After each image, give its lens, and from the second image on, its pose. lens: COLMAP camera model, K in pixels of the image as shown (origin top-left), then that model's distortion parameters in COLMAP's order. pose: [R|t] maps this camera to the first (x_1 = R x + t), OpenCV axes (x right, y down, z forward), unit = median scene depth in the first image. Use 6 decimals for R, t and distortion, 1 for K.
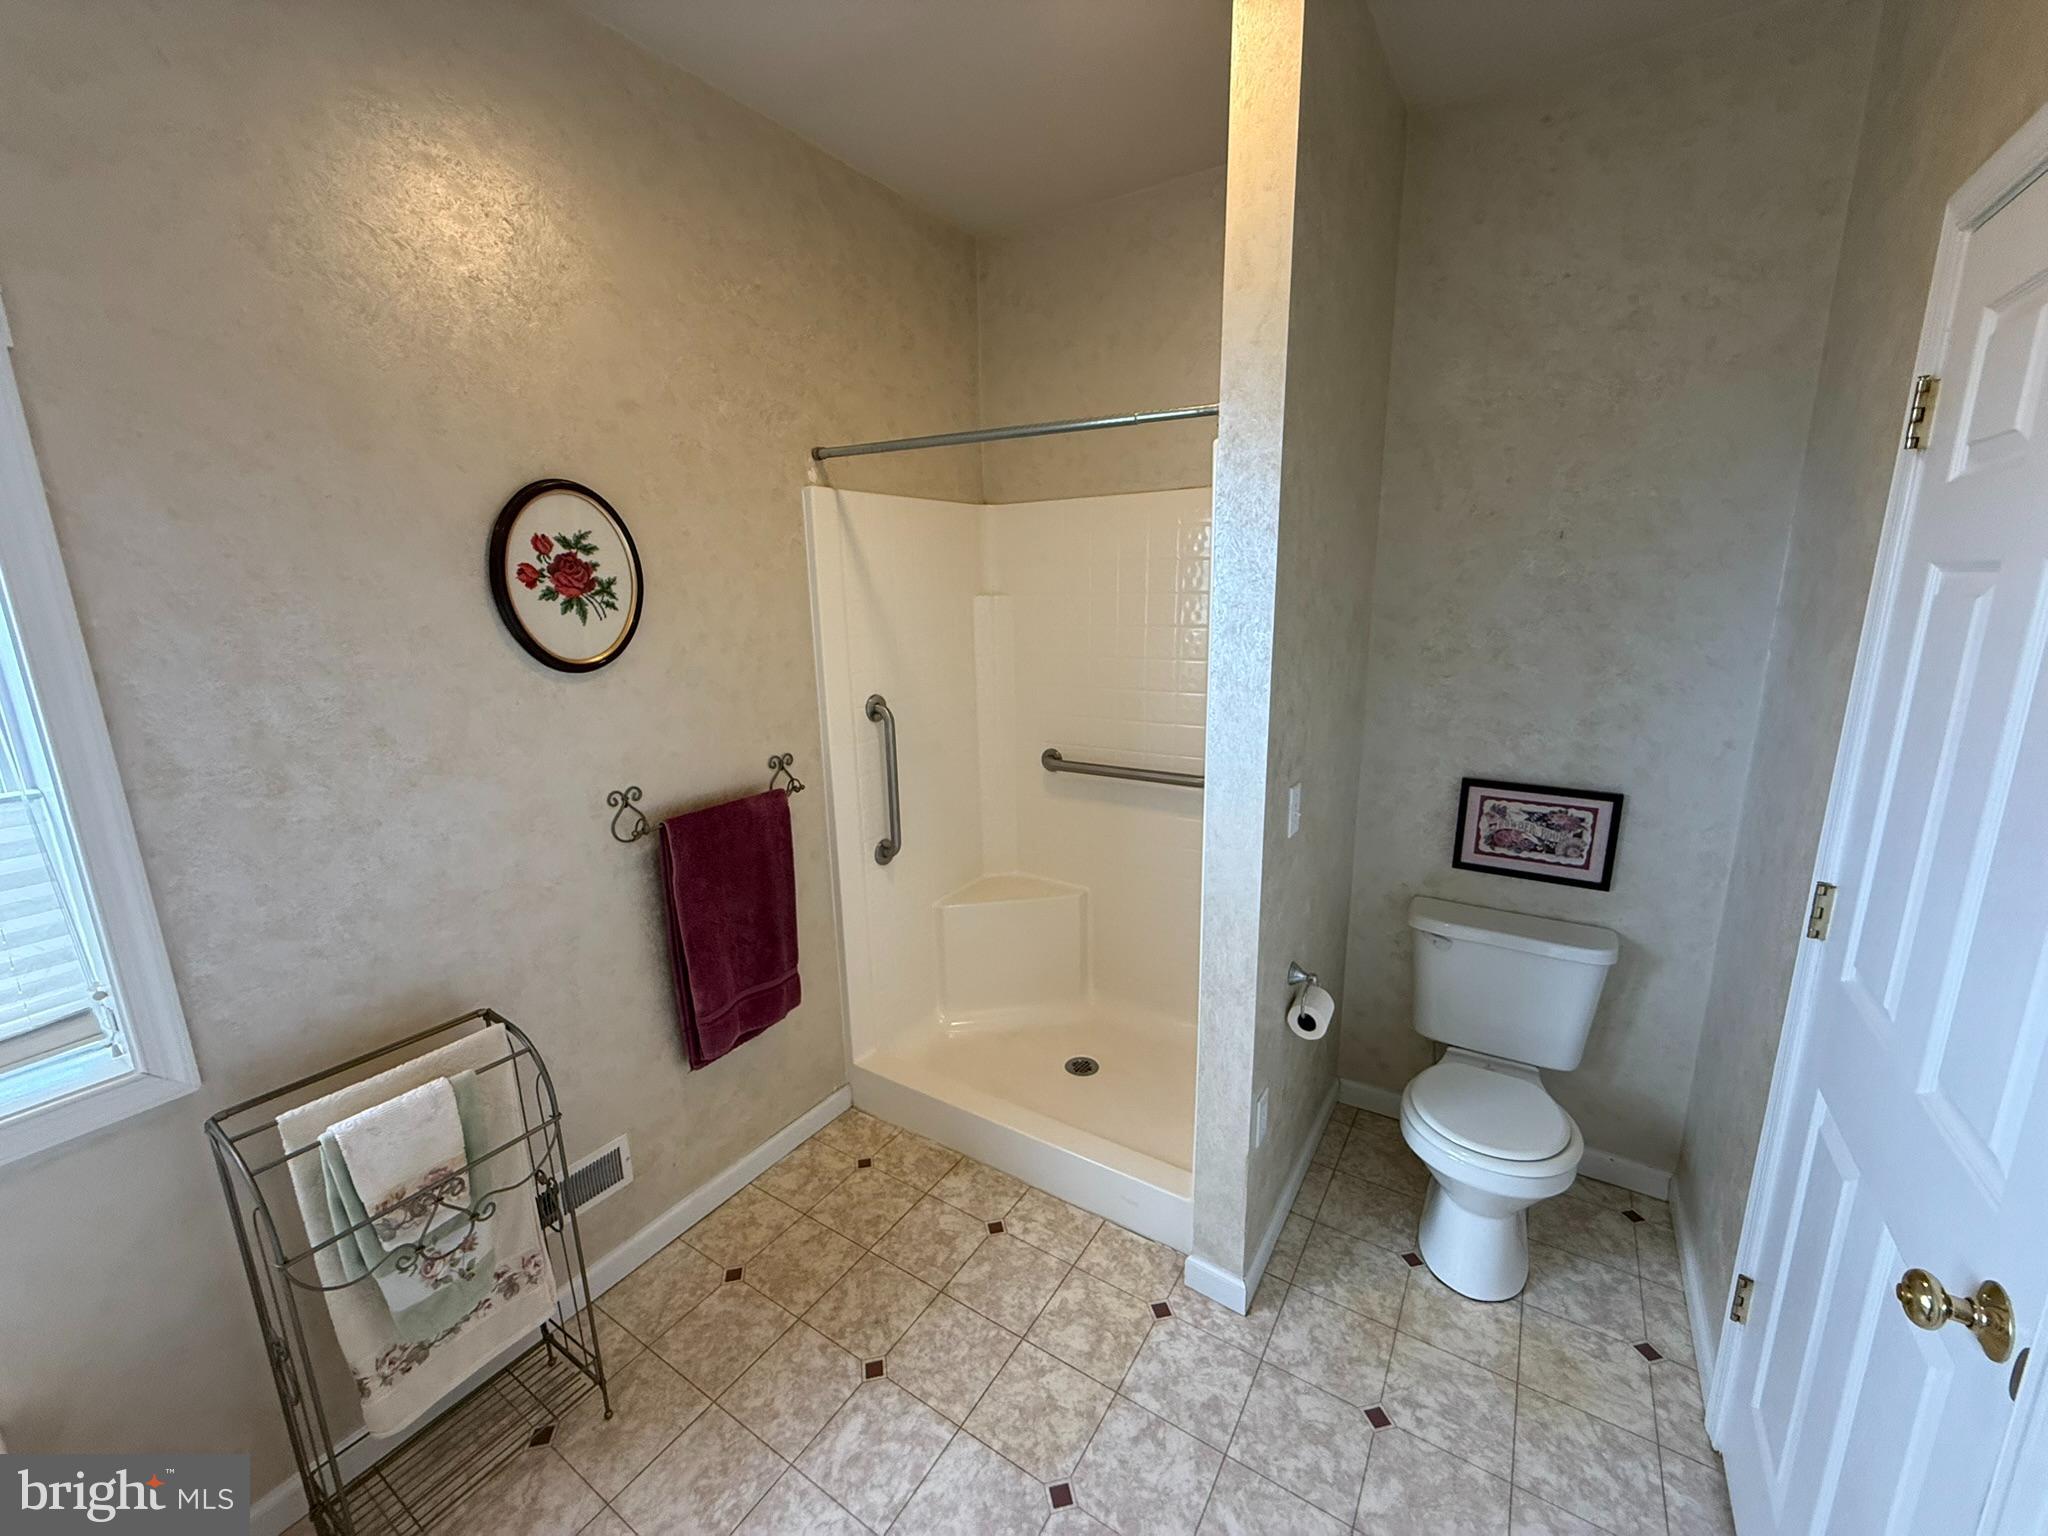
lens RADIAL K [[816.2, 0, 1015.5], [0, 816.2, 770.3], [0, 0, 1]] dist [0.003610, -0.001106]
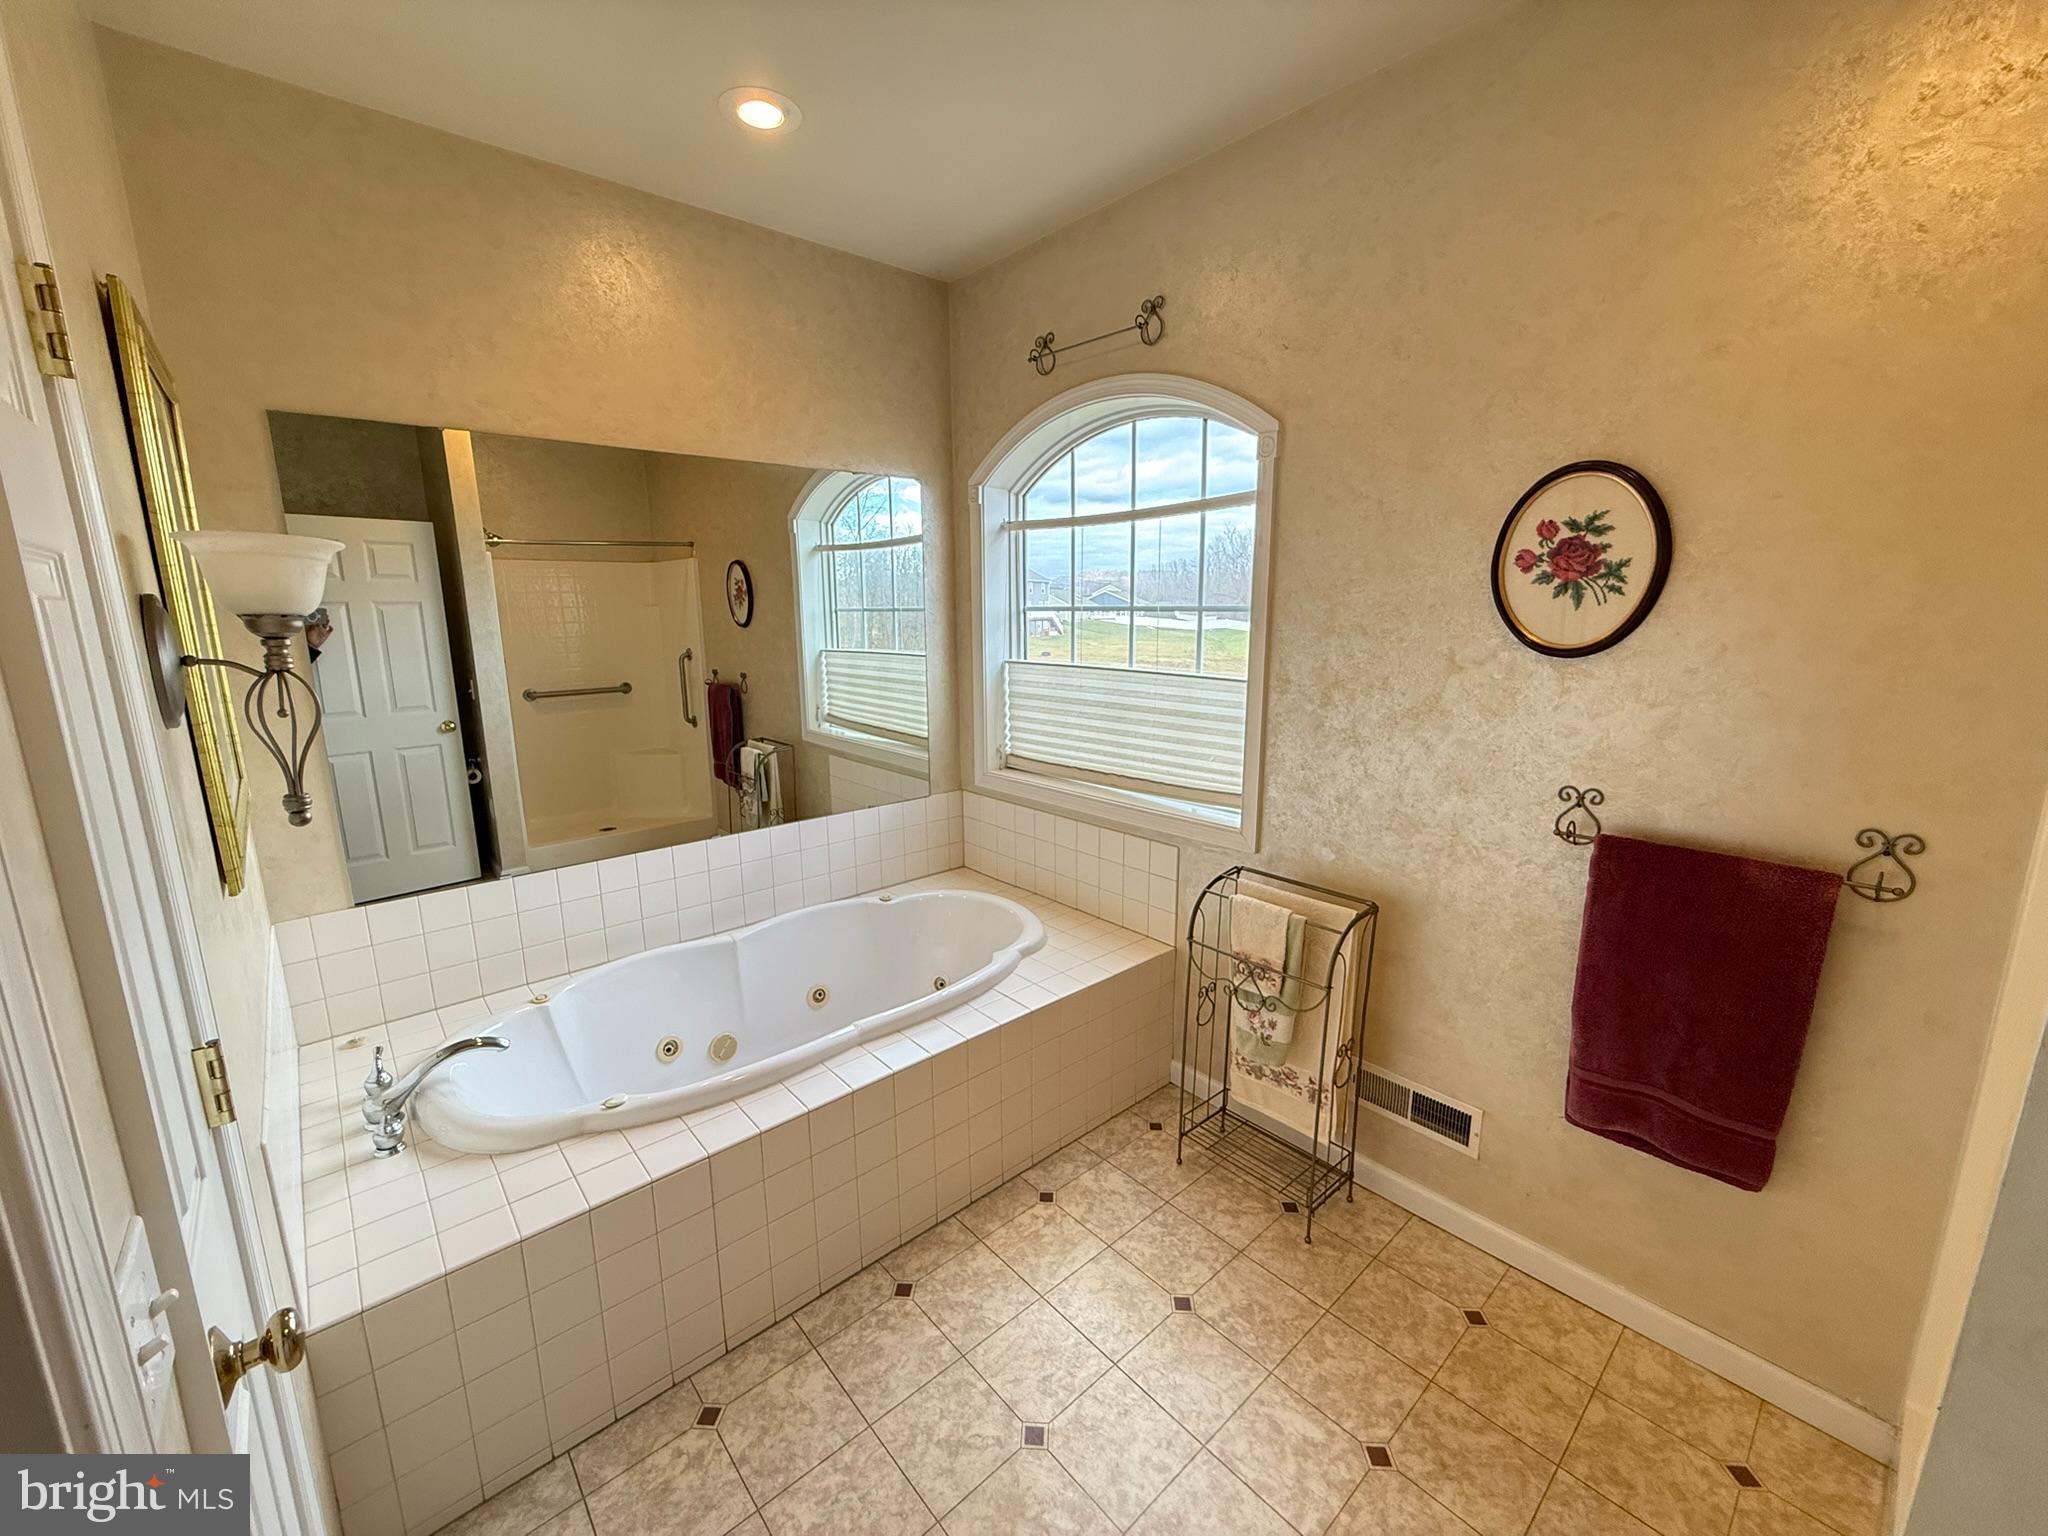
lens RADIAL K [[816.2, 0, 1018.6], [0, 816.2, 769.9], [0, 0, 1]] dist [0.003610, -0.001106]
pose [[-0.265925, 0.212839, -0.940204, 0.614686], [-0.199188, 0.942142, 0.269616, -0.129951], [0.943190, 0.258975, -0.208144, 0.634420]]
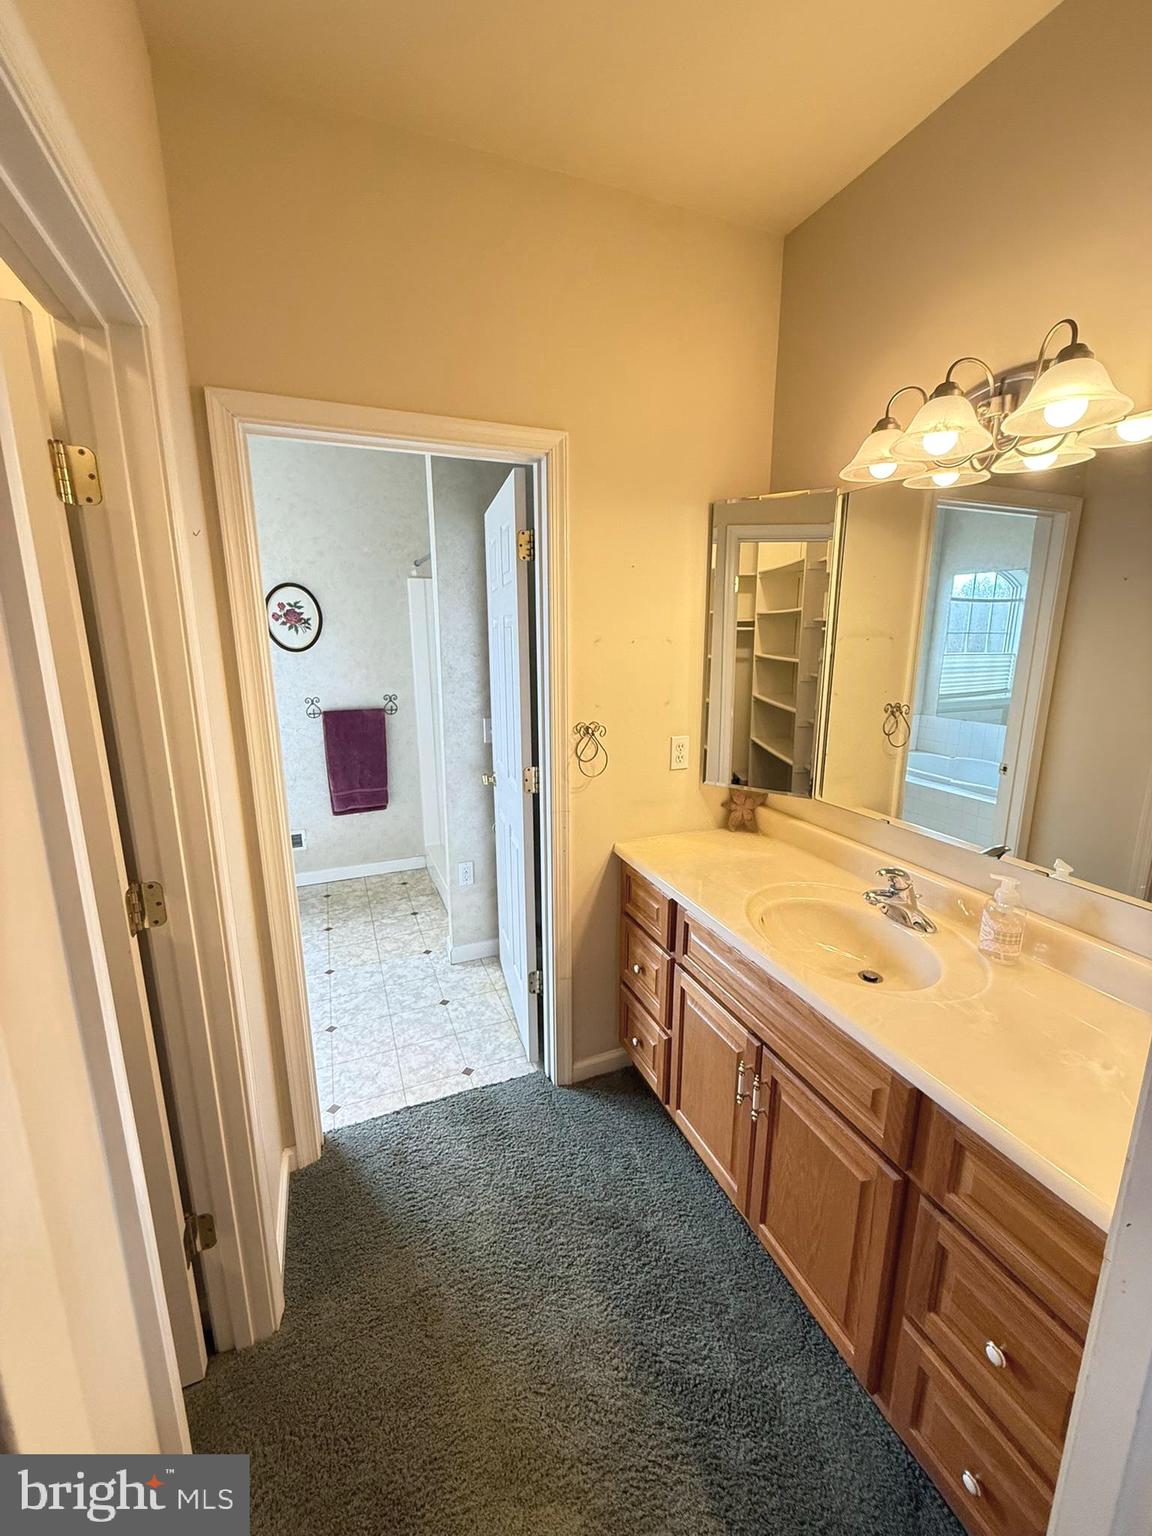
lens RADIAL K [[612.1, 0, 573.8], [0, 612.1, 760.4], [0, 0, 1]] dist [0.003610, -0.001106]
pose [[0.825485, 0.135918, -0.547814, 1.454745], [-0.137062, 0.989793, 0.039042, 0.033633], [0.547529, 0.042856, 0.835688, -0.201272]]
